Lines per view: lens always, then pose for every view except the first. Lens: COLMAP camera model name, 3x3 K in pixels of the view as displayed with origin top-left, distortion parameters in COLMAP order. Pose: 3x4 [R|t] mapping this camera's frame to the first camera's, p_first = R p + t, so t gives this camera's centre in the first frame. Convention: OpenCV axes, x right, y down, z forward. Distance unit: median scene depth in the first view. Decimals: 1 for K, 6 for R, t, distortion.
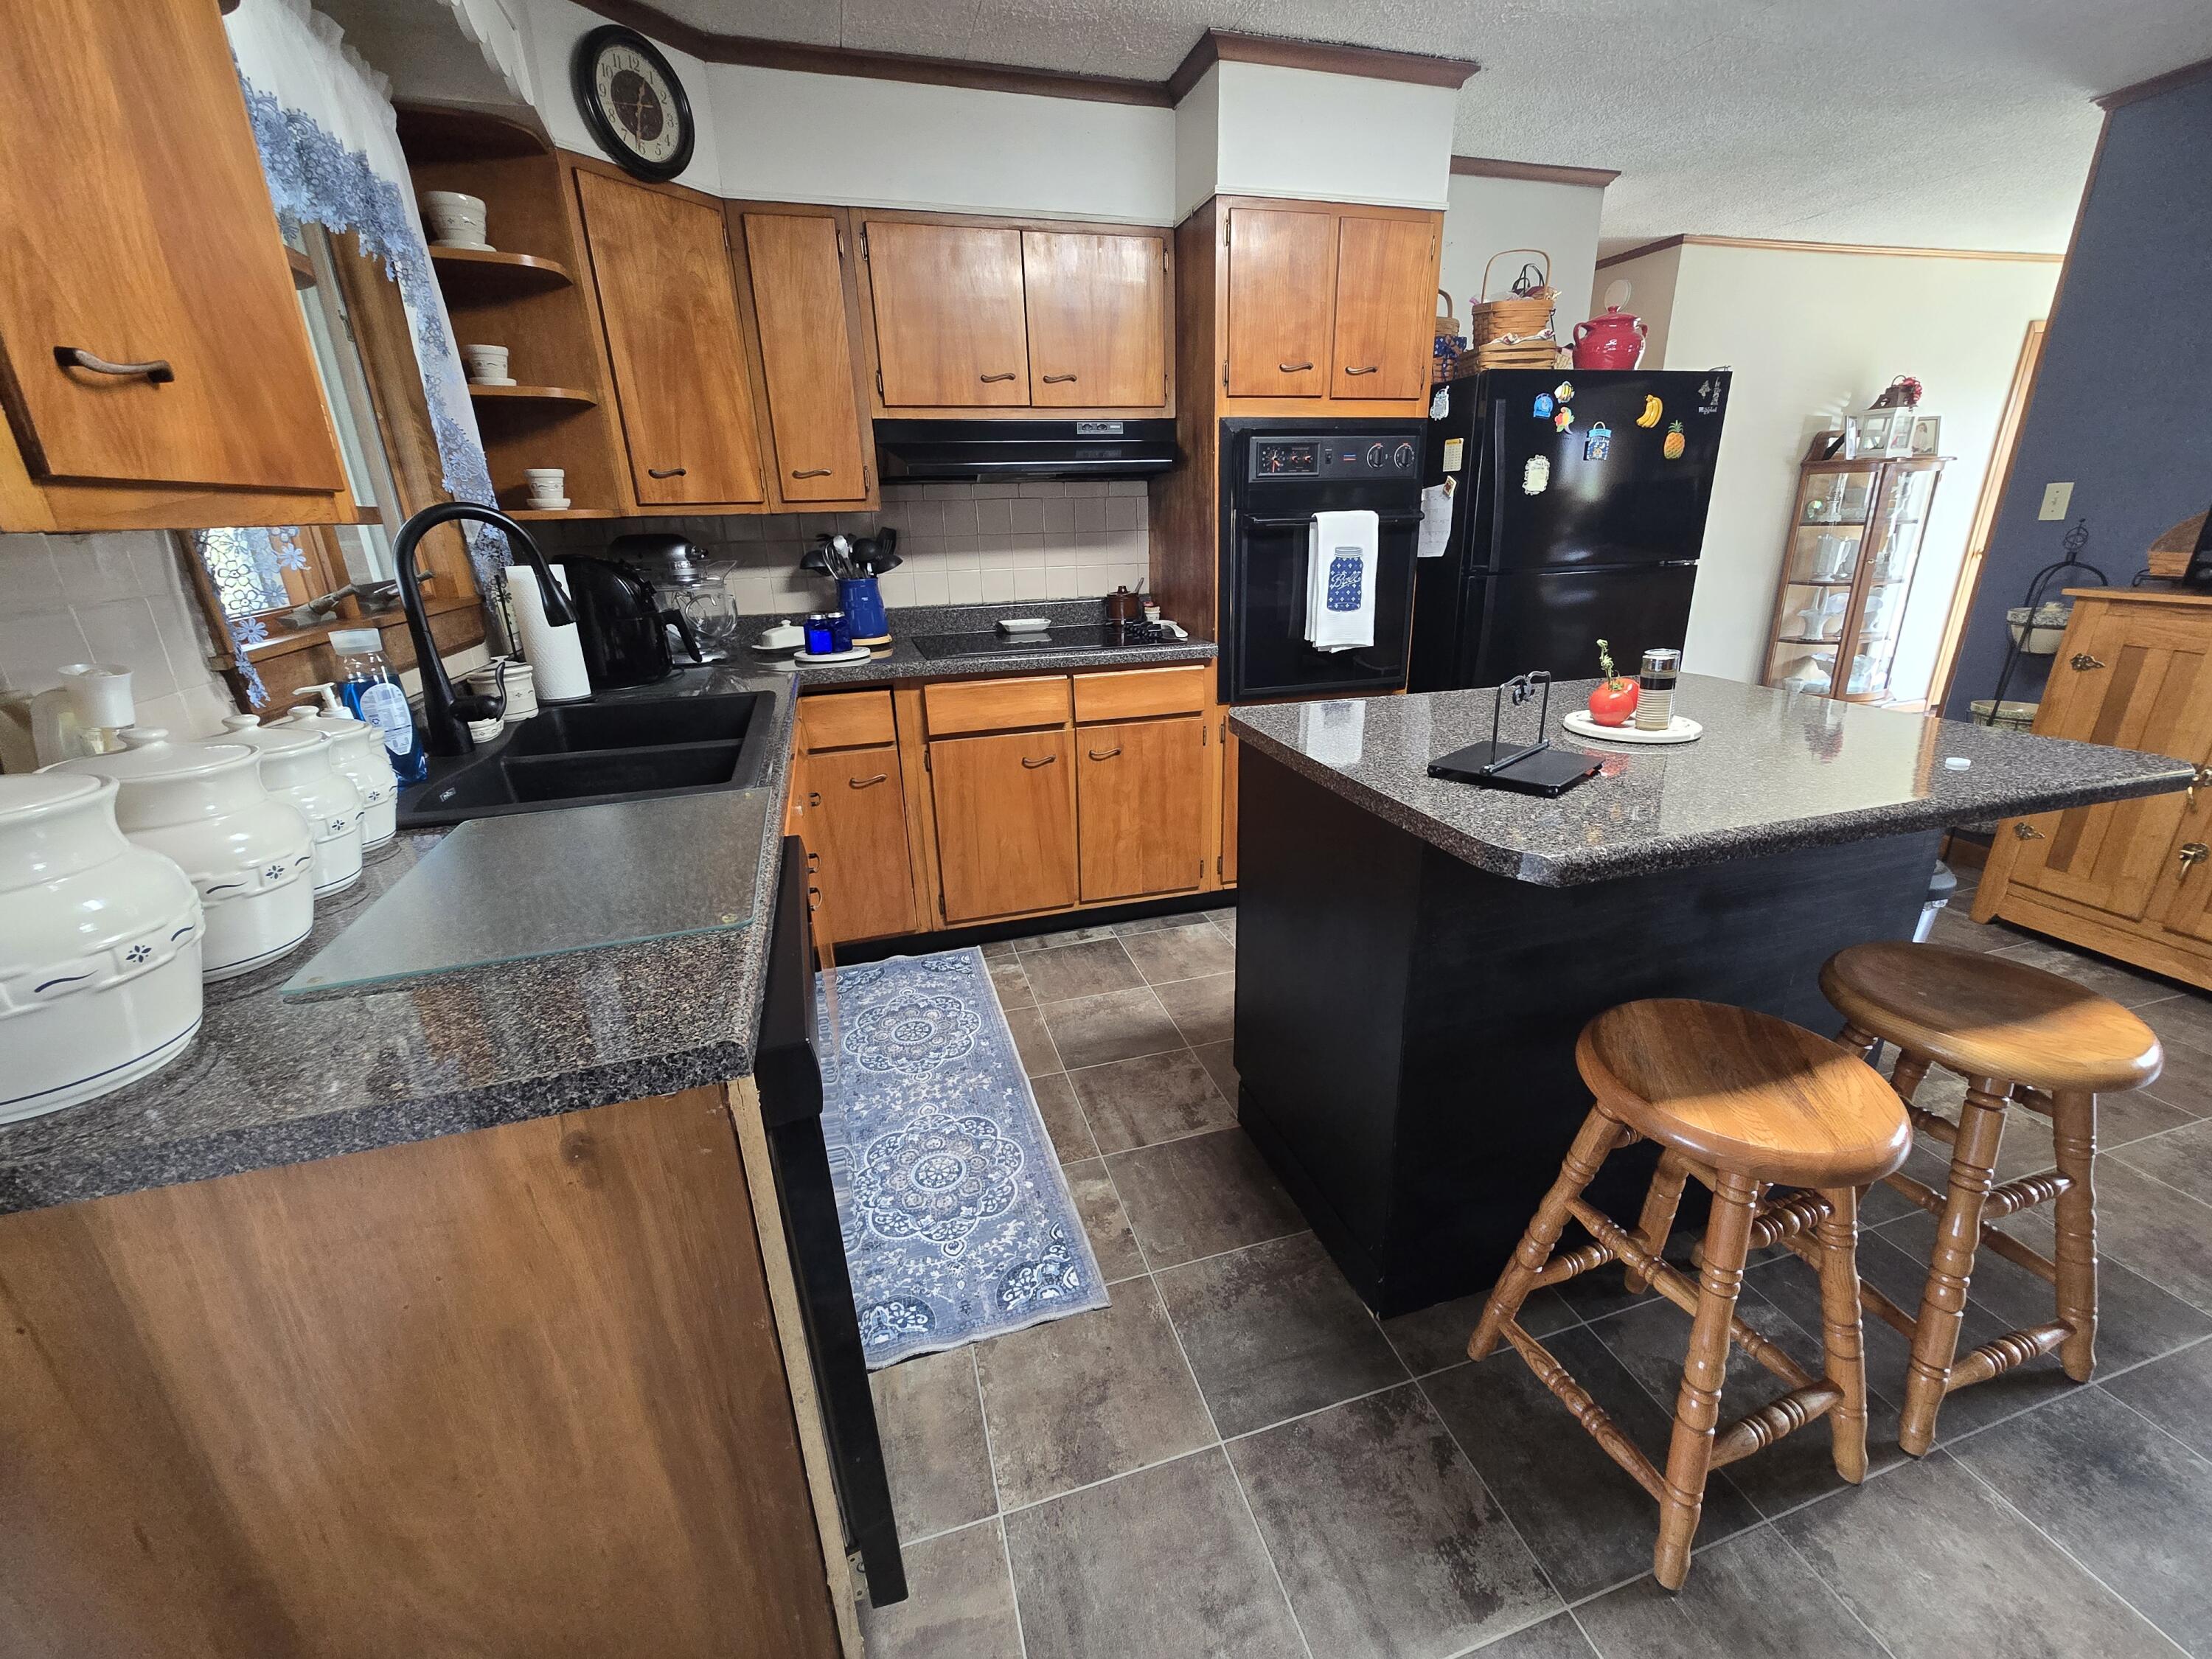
lens RADIAL K [[904.2, 0, 1118.1], [0, 904.2, 829.9], [0, 0, 1]] dist [-0.008466, 0.000224]
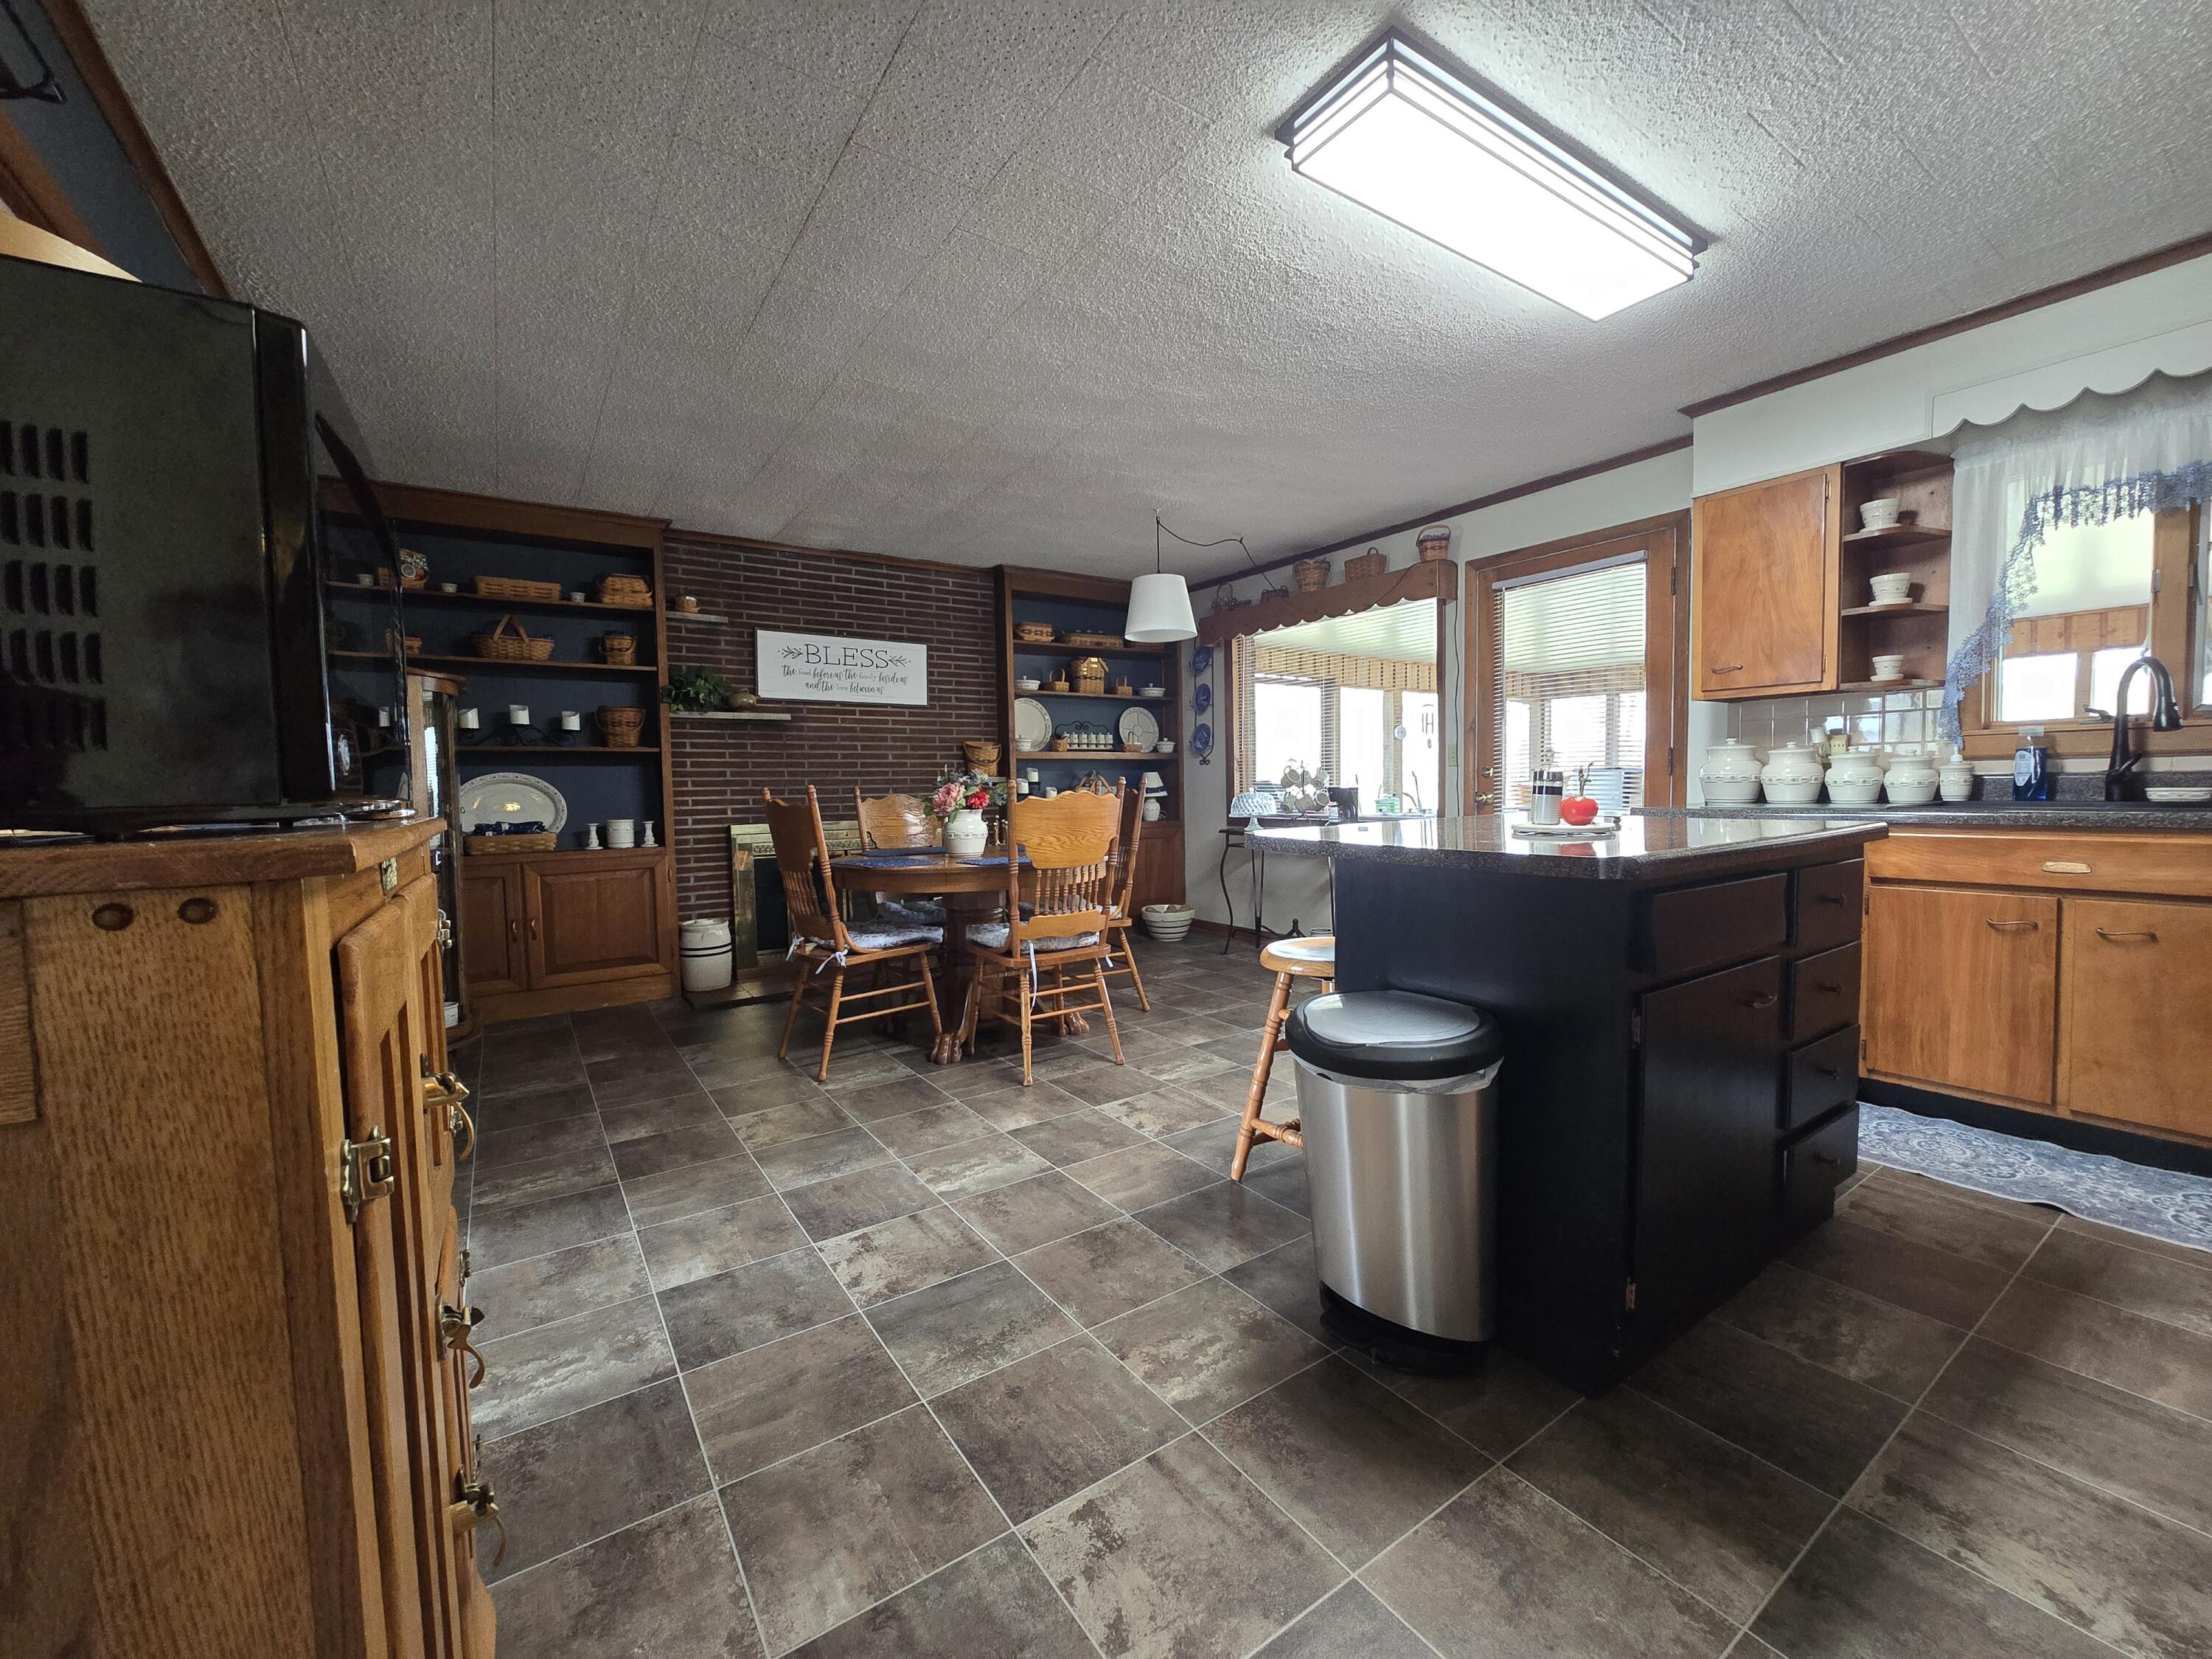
lens RADIAL K [[904.2, 0, 1134.5], [0, 904.2, 840.5], [0, 0, 1]] dist [-0.008466, 0.000224]
pose [[-0.950675, 0.063333, -0.303655, 1.276378], [-0.060856, 0.921828, 0.382792, -0.455770], [0.304161, 0.382390, -0.872504, 1.610758]]
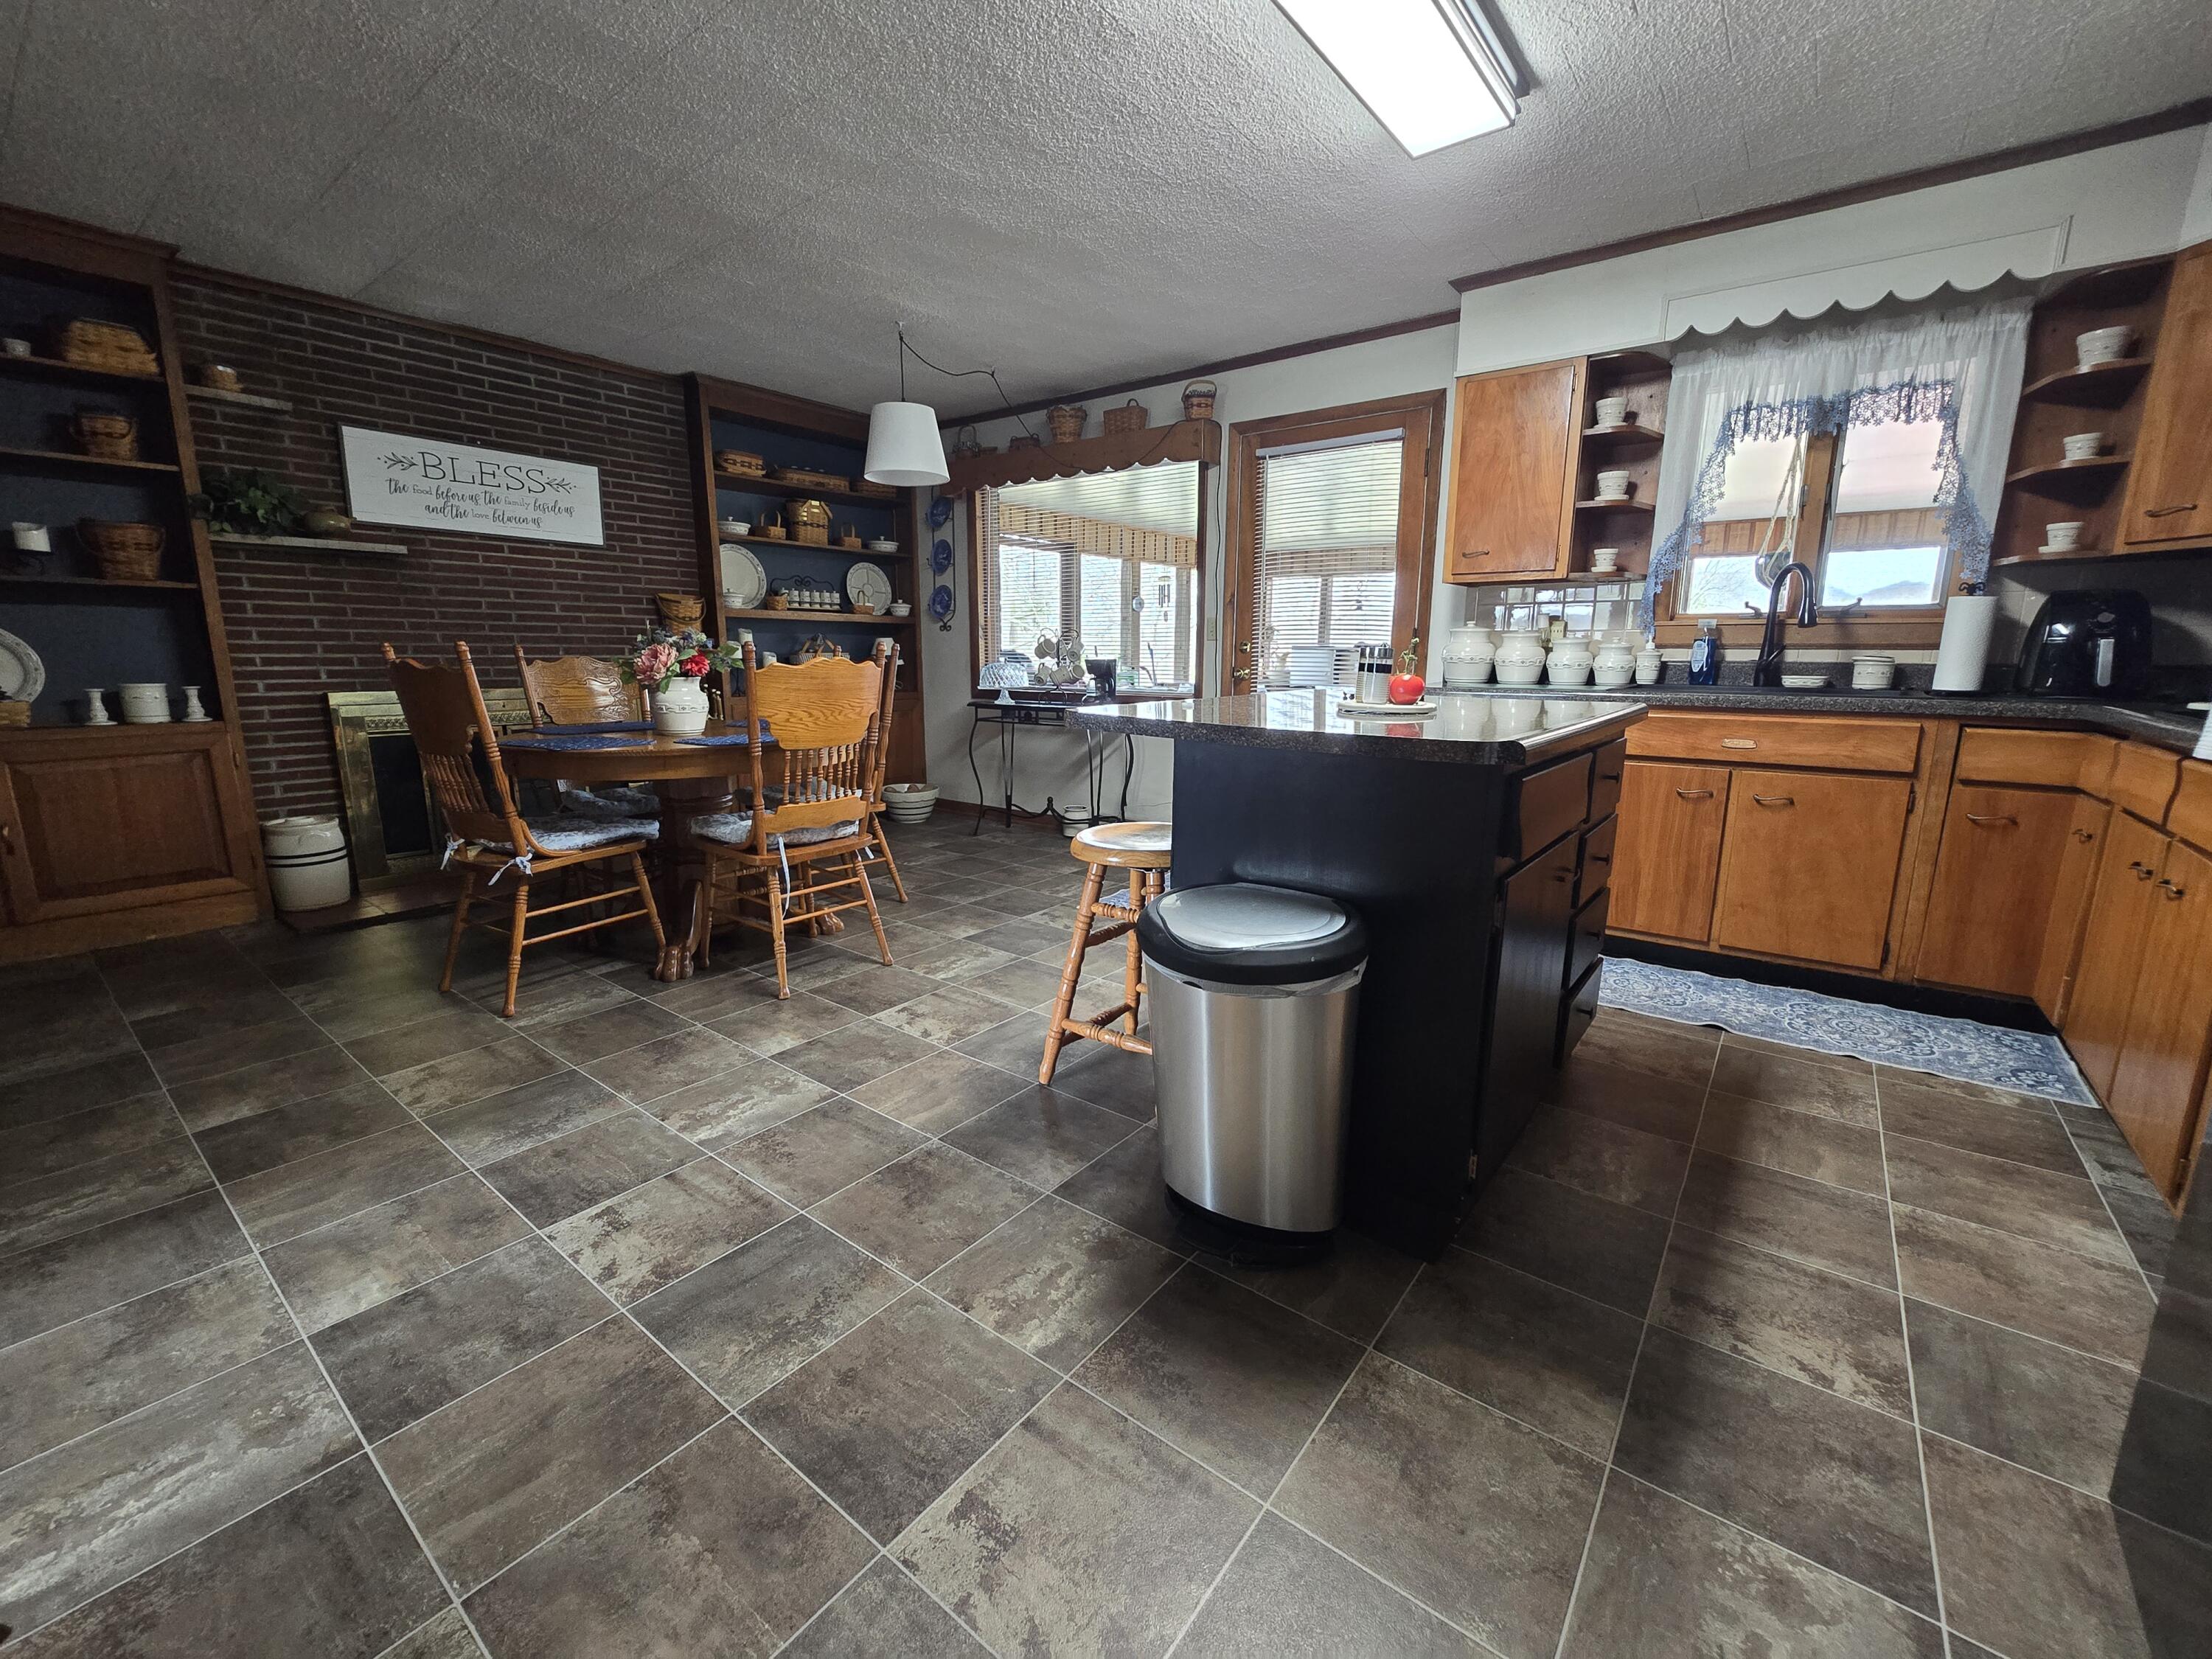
lens RADIAL K [[904.2, 0, 1132.7], [0, 904.2, 837.7], [0, 0, 1]] dist [-0.008466, 0.000224]
pose [[-0.810151, 0.138592, -0.569603, 1.323282], [-0.180713, 0.865289, 0.467566, -0.396863], [0.557673, 0.481733, -0.675969, 1.445191]]
